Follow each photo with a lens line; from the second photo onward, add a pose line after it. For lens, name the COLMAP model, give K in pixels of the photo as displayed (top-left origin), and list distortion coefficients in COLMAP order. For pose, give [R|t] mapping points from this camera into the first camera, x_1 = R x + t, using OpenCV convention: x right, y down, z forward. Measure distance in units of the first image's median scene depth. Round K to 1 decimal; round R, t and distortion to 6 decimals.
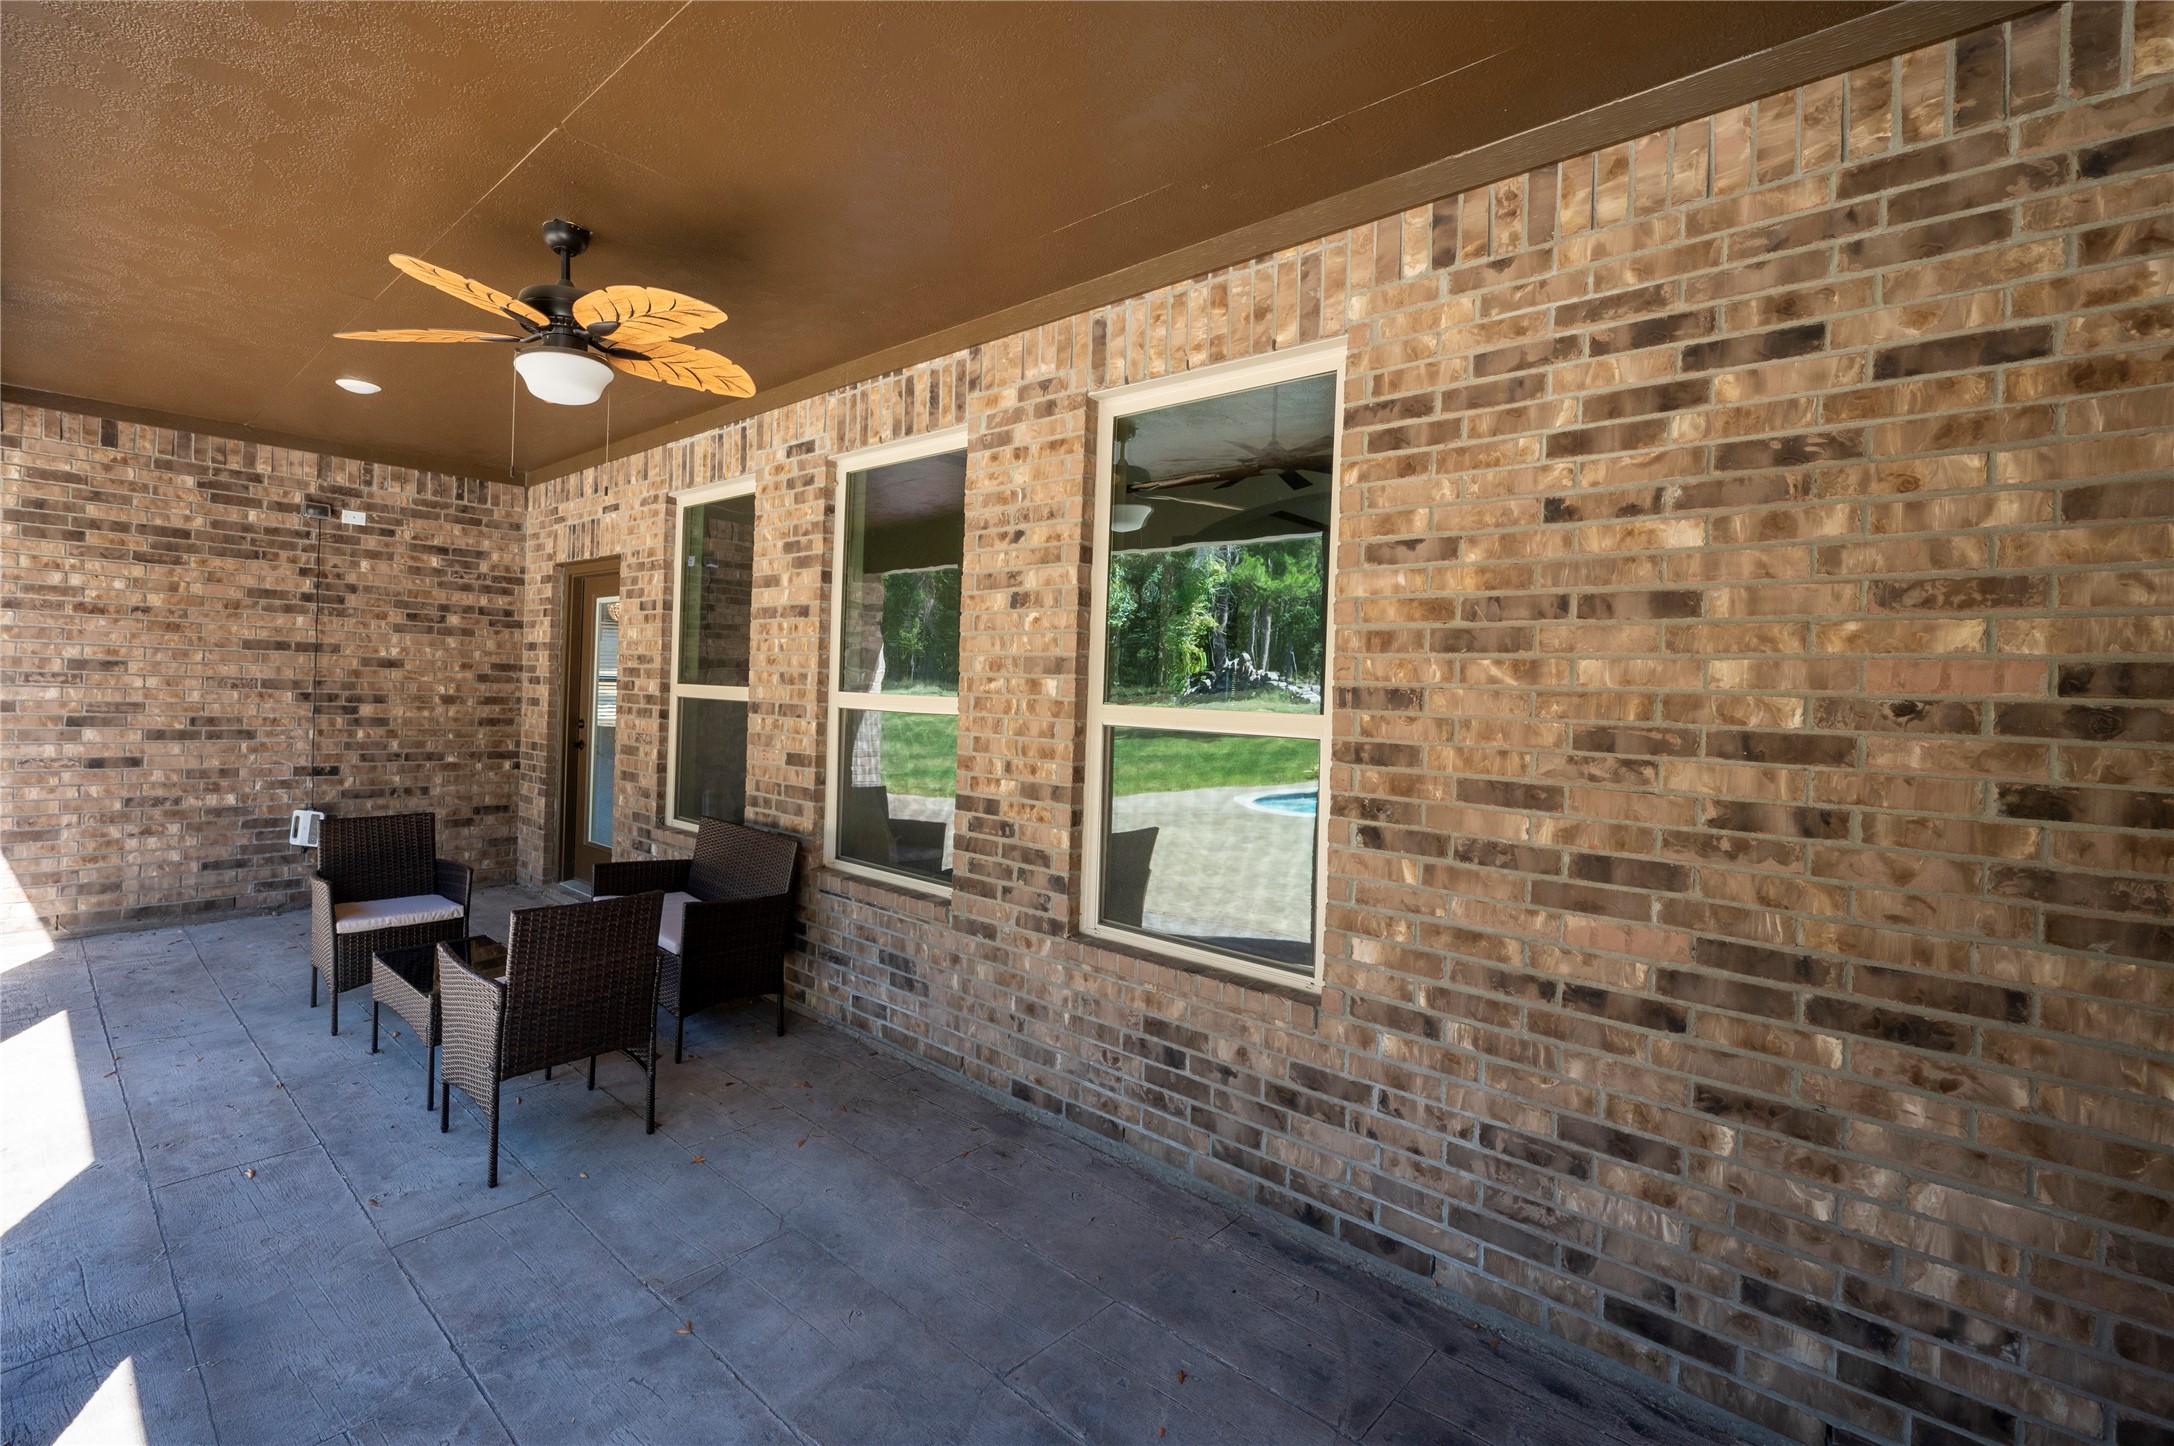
lens RADIAL K [[1021.4, 0, 1051.3], [0, 1021.4, 692.6], [0, 0, 1]] dist [0.002684, 0.000124]
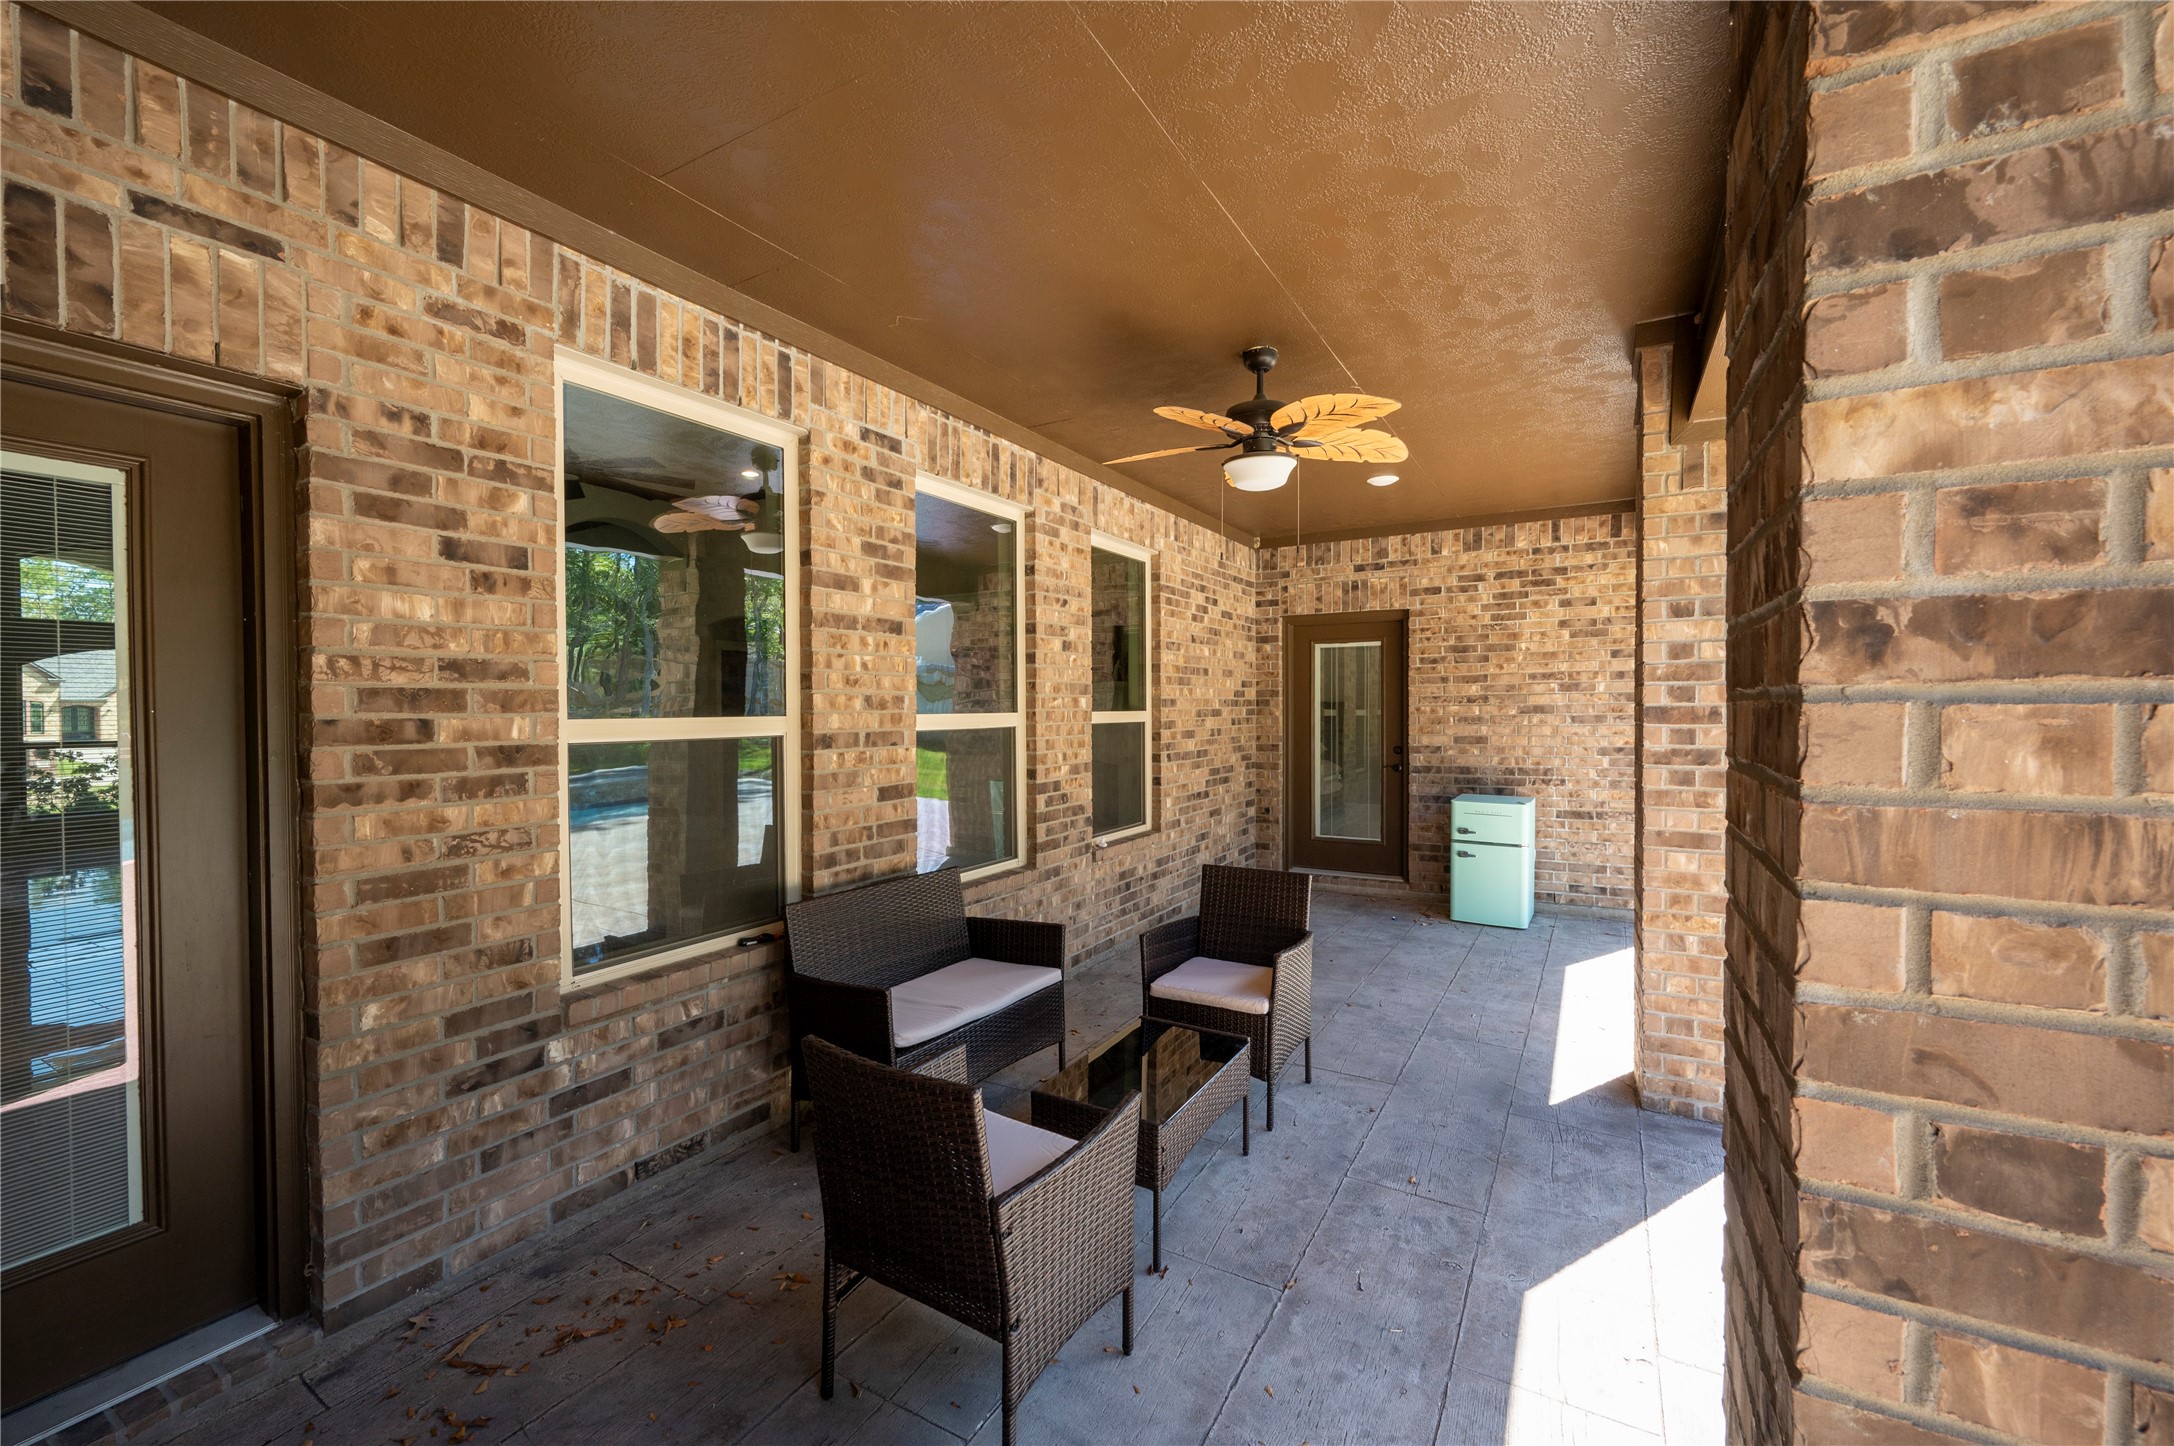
lens RADIAL K [[873.3, 0, 1083.9], [0, 873.3, 717.2], [0, 0, 1]] dist [-0.000516, 0.000002]
pose [[-0.235374, -0.046816, 0.970777, -1.222251], [-0.000670, 0.998847, 0.048008, -0.044402], [-0.971905, 0.010650, -0.235134, 1.204590]]
